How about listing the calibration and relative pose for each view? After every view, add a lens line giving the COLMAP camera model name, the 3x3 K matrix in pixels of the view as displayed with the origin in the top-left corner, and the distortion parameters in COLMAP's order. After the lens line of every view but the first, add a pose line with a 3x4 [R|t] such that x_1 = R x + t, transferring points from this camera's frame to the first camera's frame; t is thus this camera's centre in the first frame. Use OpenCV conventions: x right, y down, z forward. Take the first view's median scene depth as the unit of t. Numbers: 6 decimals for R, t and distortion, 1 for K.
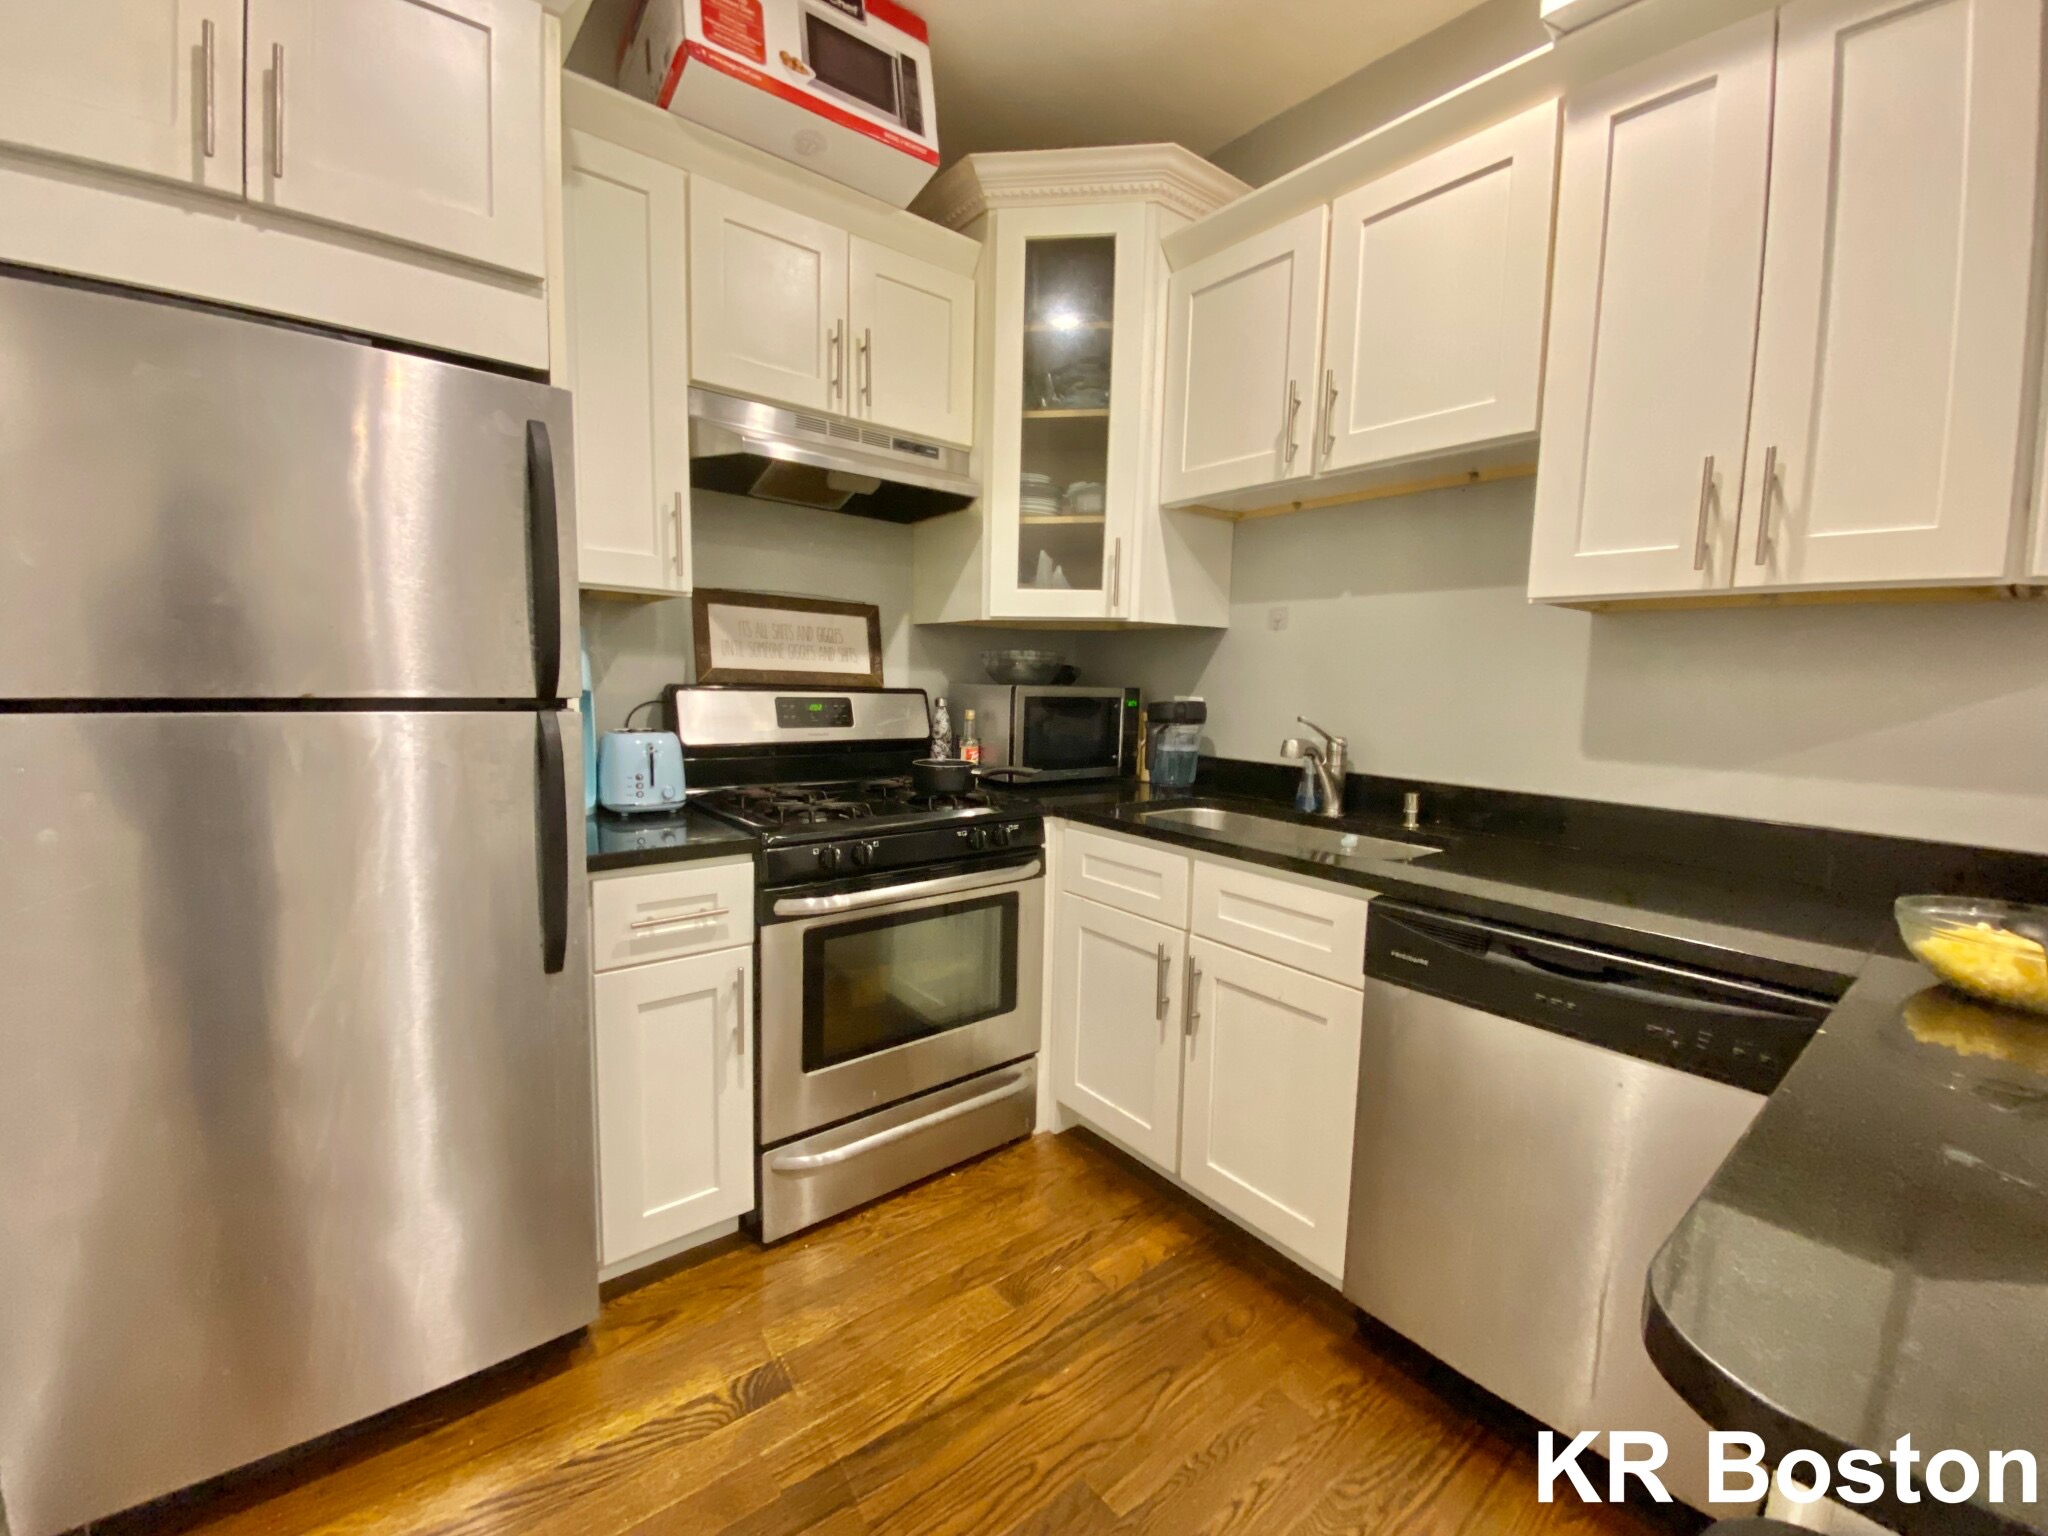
lens RADIAL K [[822.7, 0, 1015.2], [0, 822.7, 777.9], [0, 0, 1]] dist [-0.020296, -0.004228]
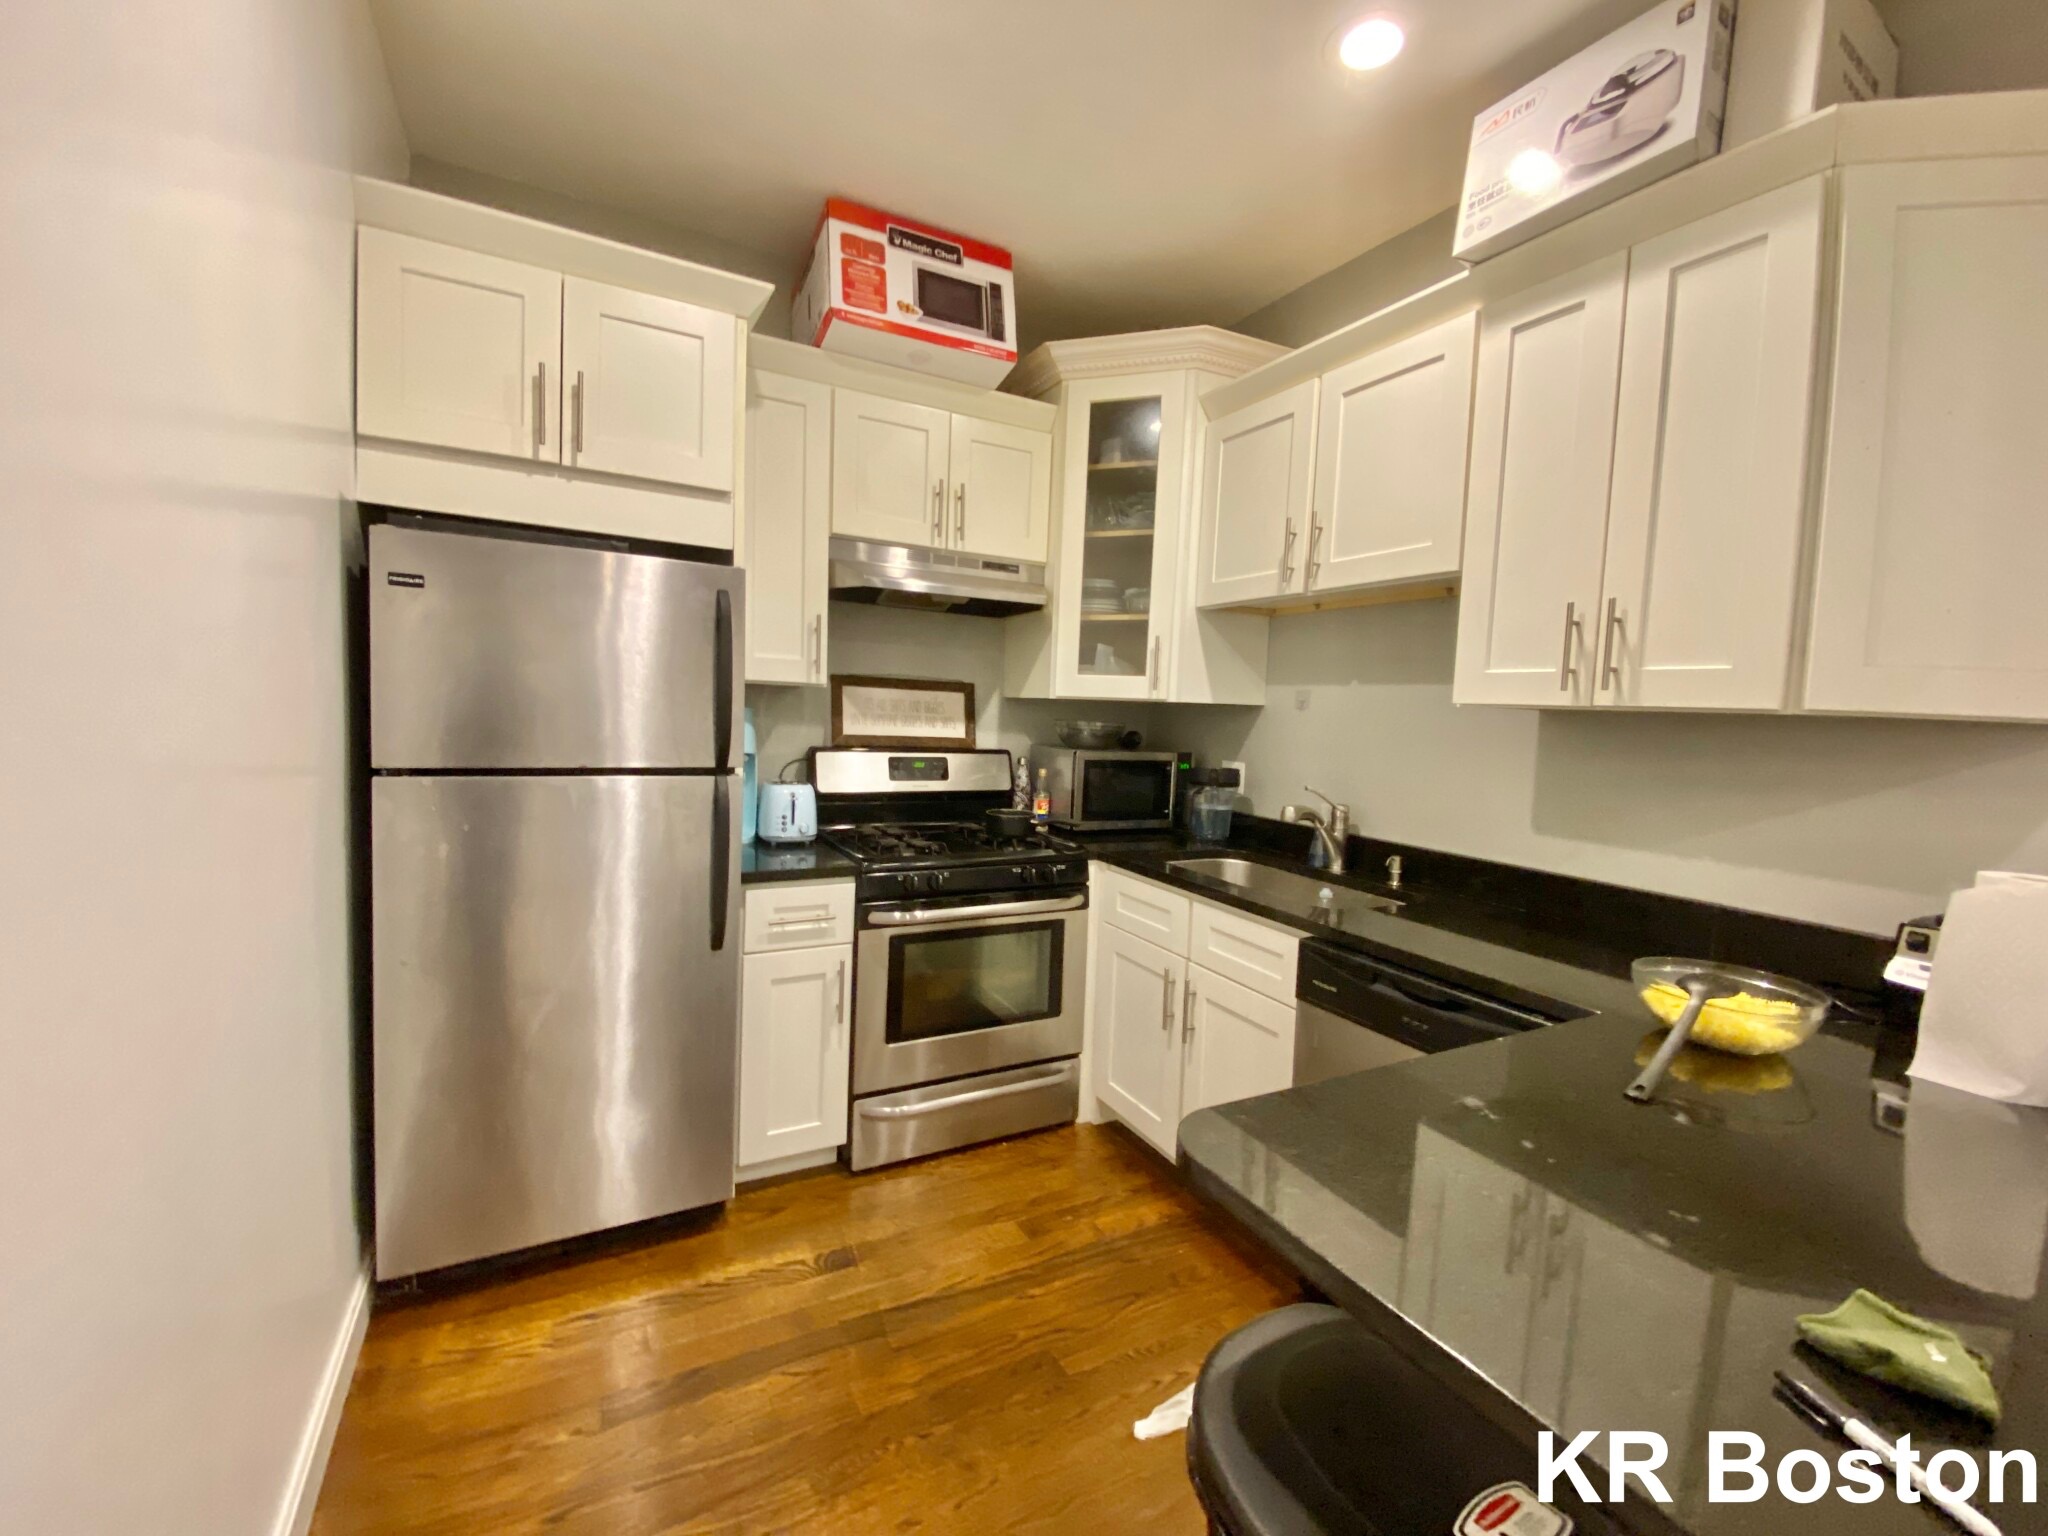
lens RADIAL K [[822.7, 0, 1012.4], [0, 822.7, 776.4], [0, 0, 1]] dist [-0.020296, -0.004228]
pose [[0.981098, 0.030798, -0.191046, 0.189288], [-0.038820, 0.998509, -0.038386, -0.032405], [0.189579, 0.045077, 0.980830, -0.298718]]
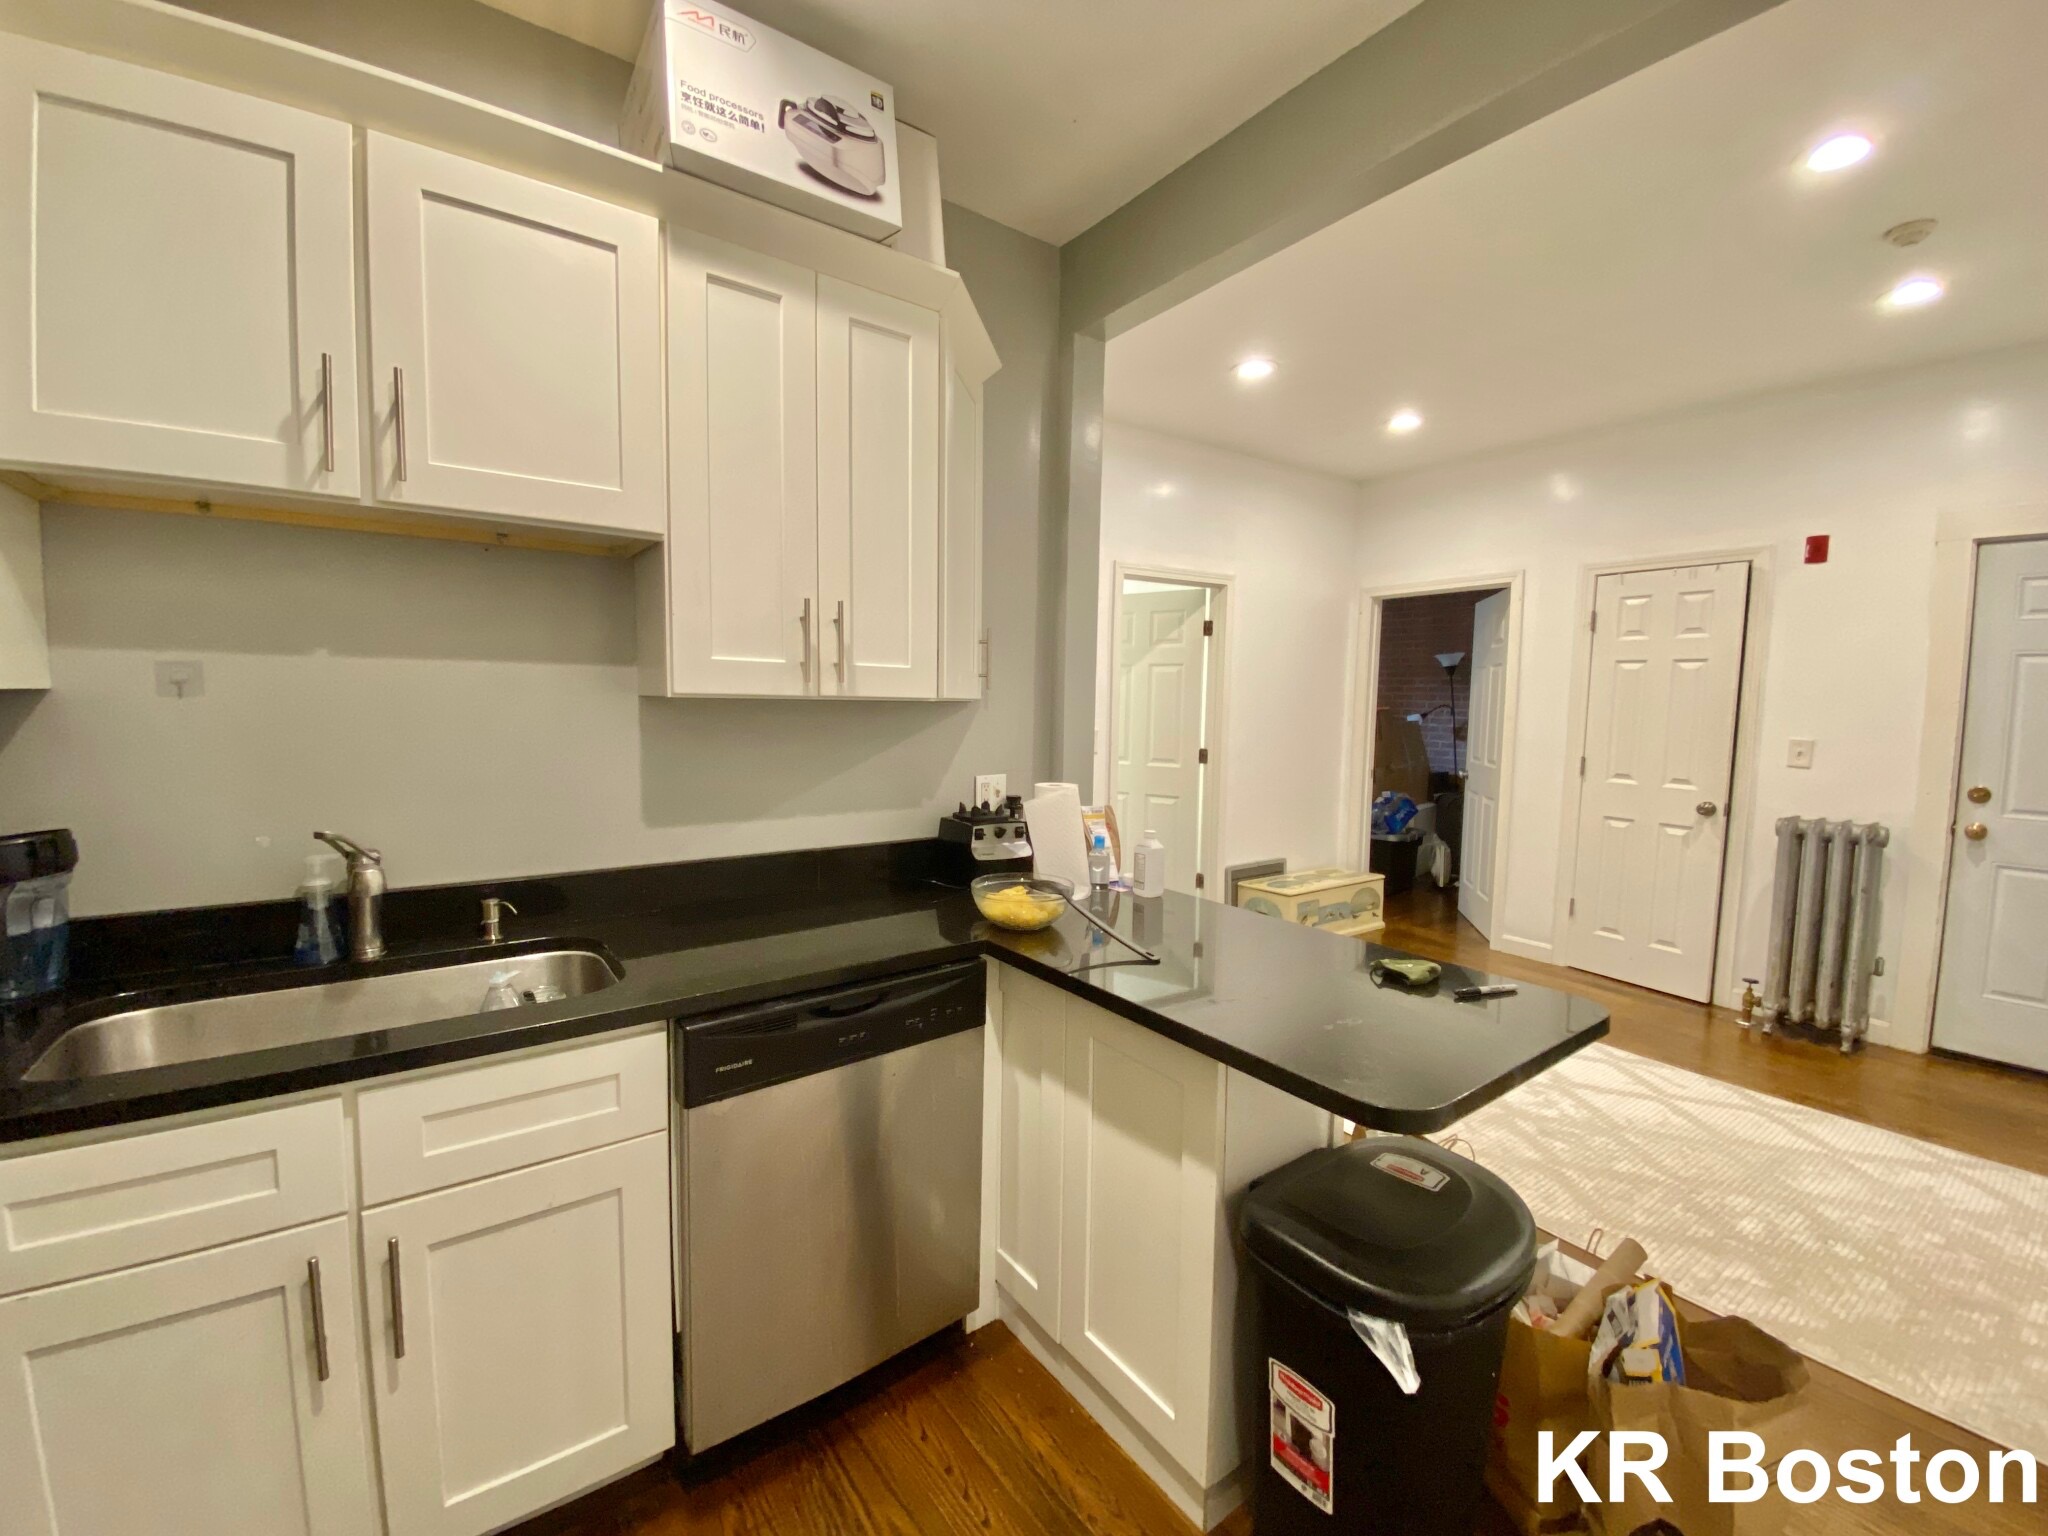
lens RADIAL K [[822.7, 0, 1006.7], [0, 822.7, 768.3], [0, 0, 1]] dist [-0.020296, -0.004228]
pose [[0.037415, -0.103723, 0.993902, -0.362083], [0.111140, 0.988860, 0.099013, -0.158021], [-0.993100, 0.106758, 0.048526, 0.471692]]
